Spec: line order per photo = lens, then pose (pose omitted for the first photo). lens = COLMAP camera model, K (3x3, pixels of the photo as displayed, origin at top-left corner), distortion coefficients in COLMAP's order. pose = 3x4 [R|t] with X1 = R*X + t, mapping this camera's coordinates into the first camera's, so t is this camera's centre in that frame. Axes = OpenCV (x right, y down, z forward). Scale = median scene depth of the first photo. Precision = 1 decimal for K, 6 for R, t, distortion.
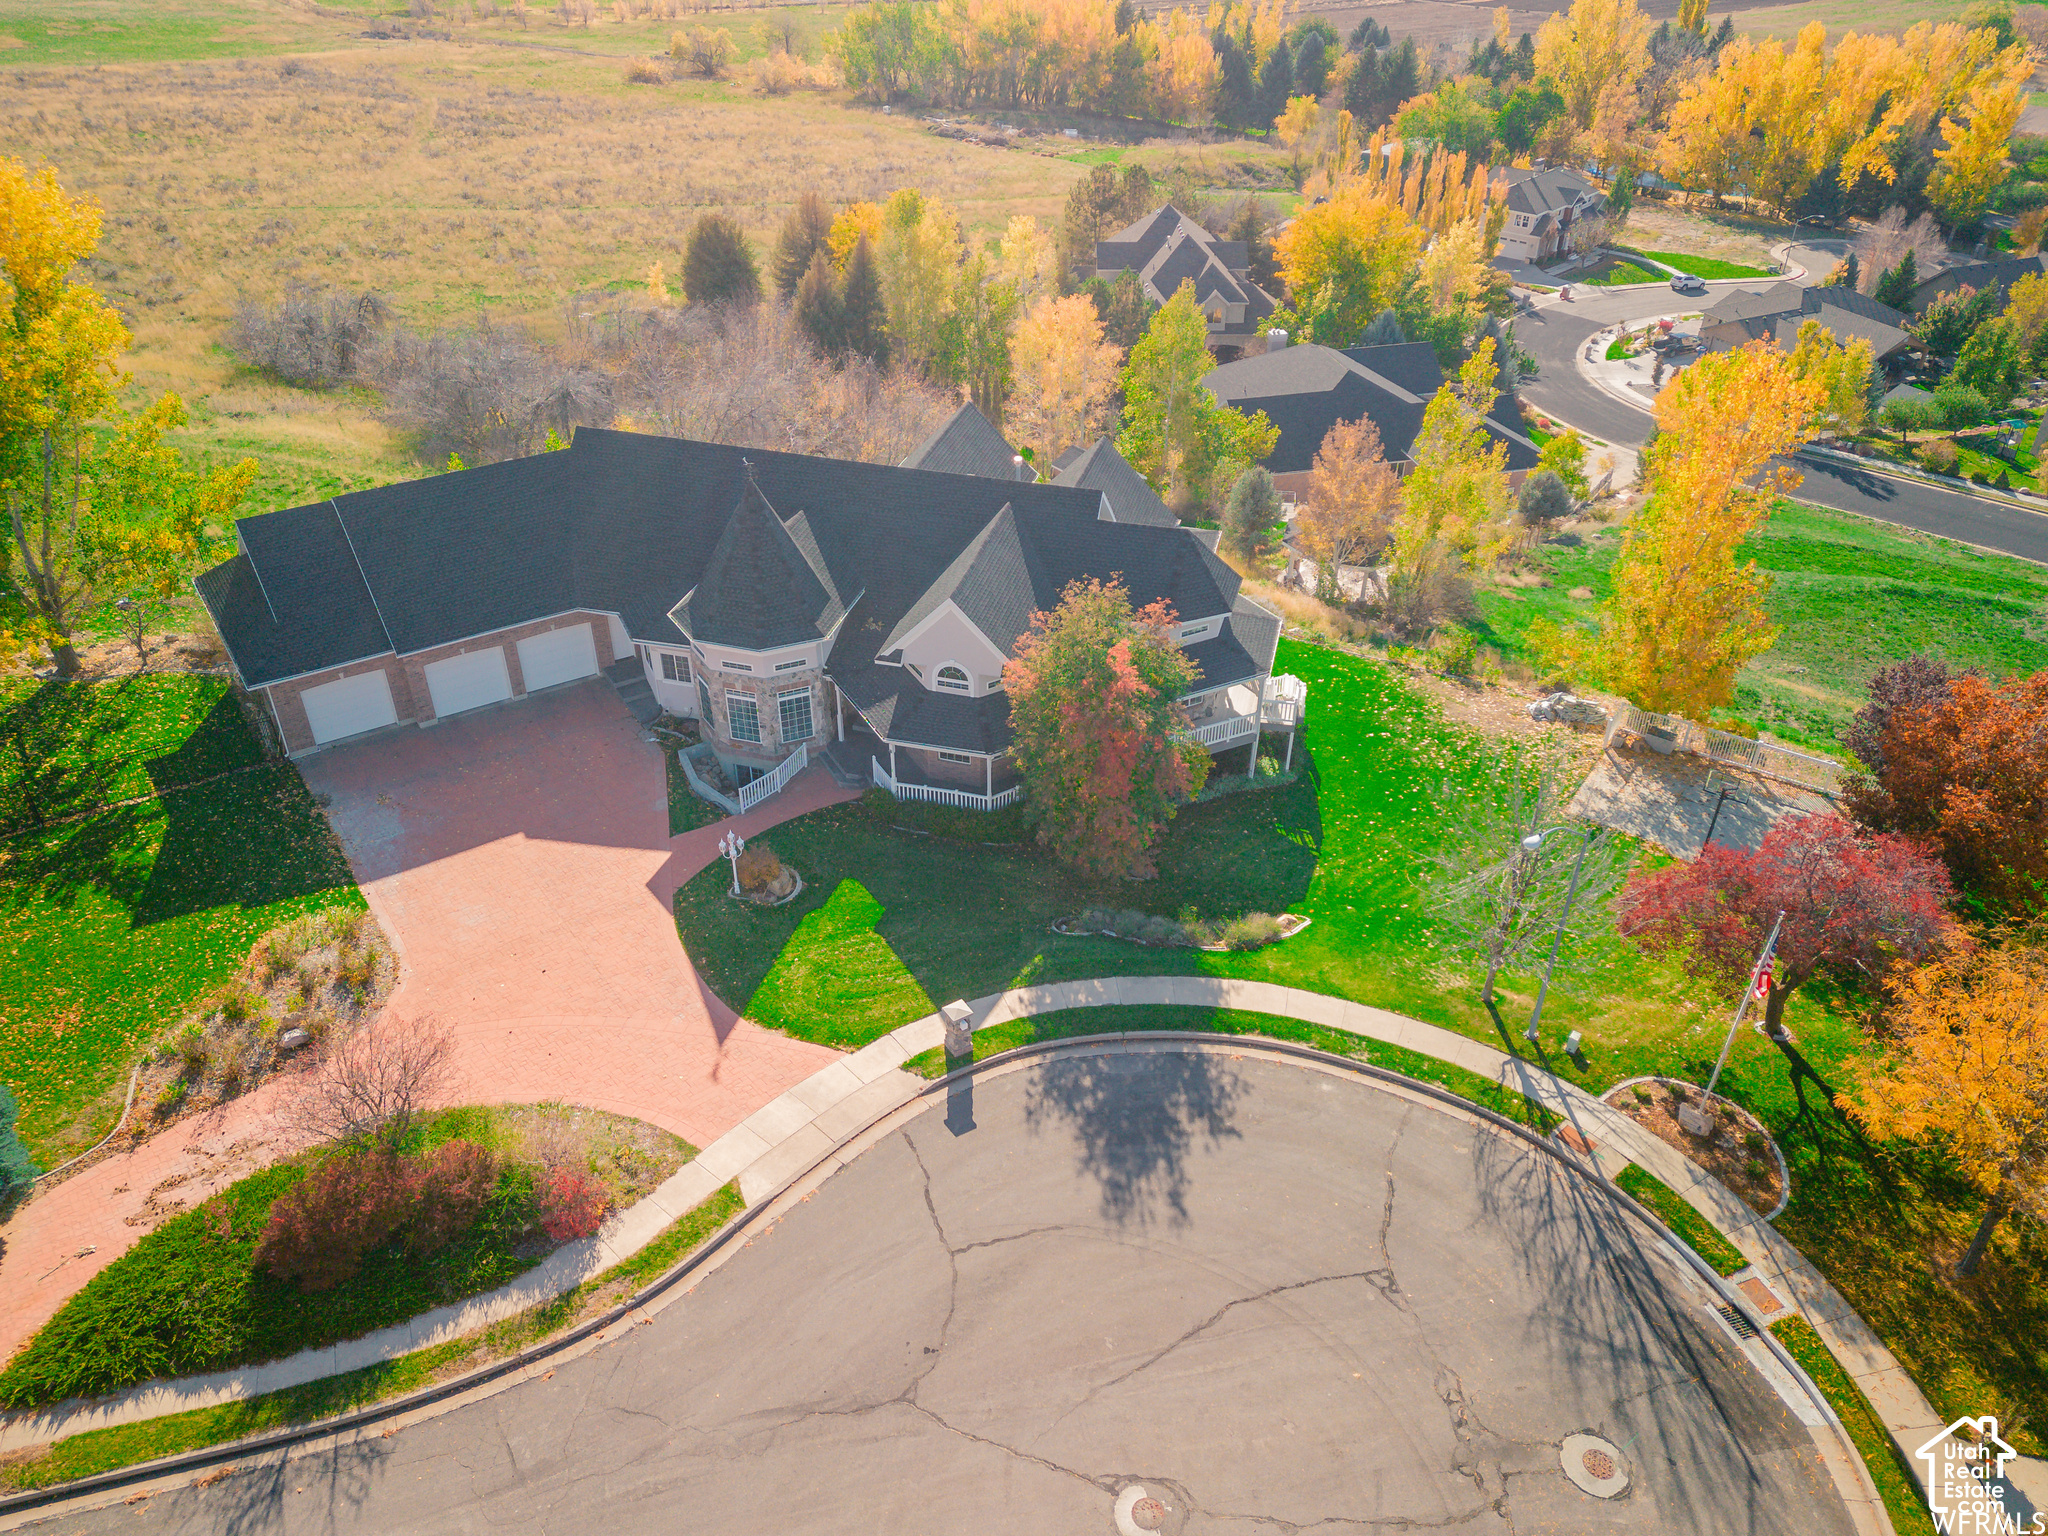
lens RADIAL K [[1500.0, 0, 1017.7], [0, 1500.0, 765.0], [0, 0, 1]] dist [0.072036, -0.064634]
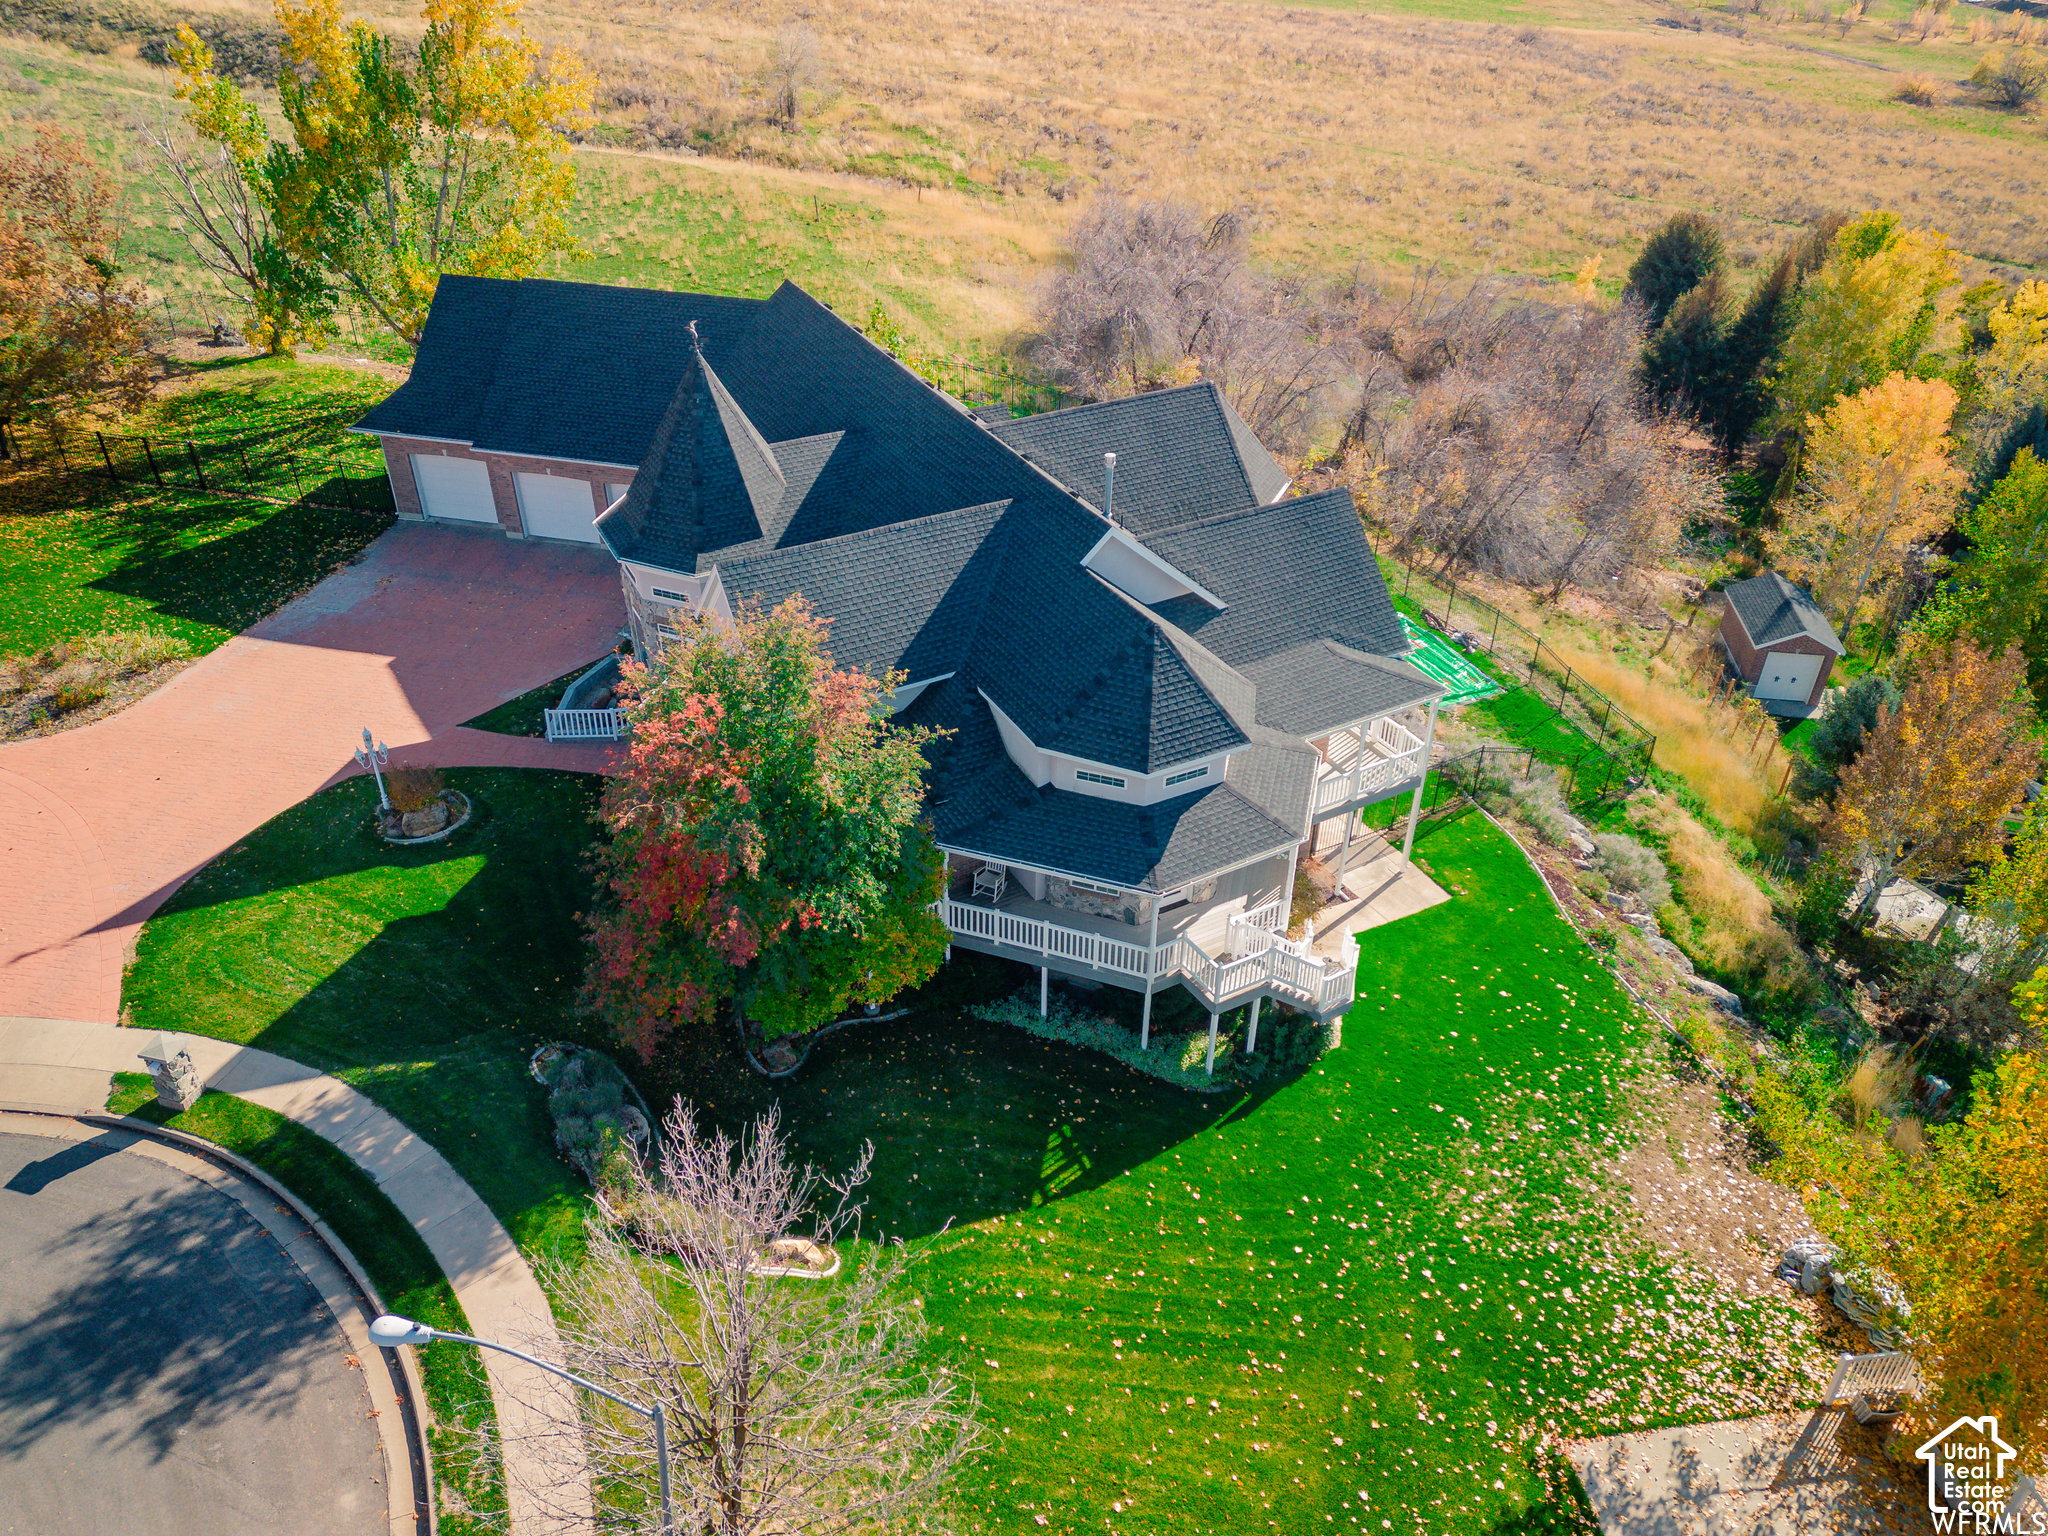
lens RADIAL K [[1500.0, 0, 1029.5], [0, 1500.0, 767.2], [0, 0, 1]] dist [0.072036, -0.064634]
pose [[0.689793, 0.411398, -0.595766, 0.522096], [-0.414816, 0.898992, 0.140502, -0.190484], [0.593392, 0.150216, 0.790773, 0.558688]]
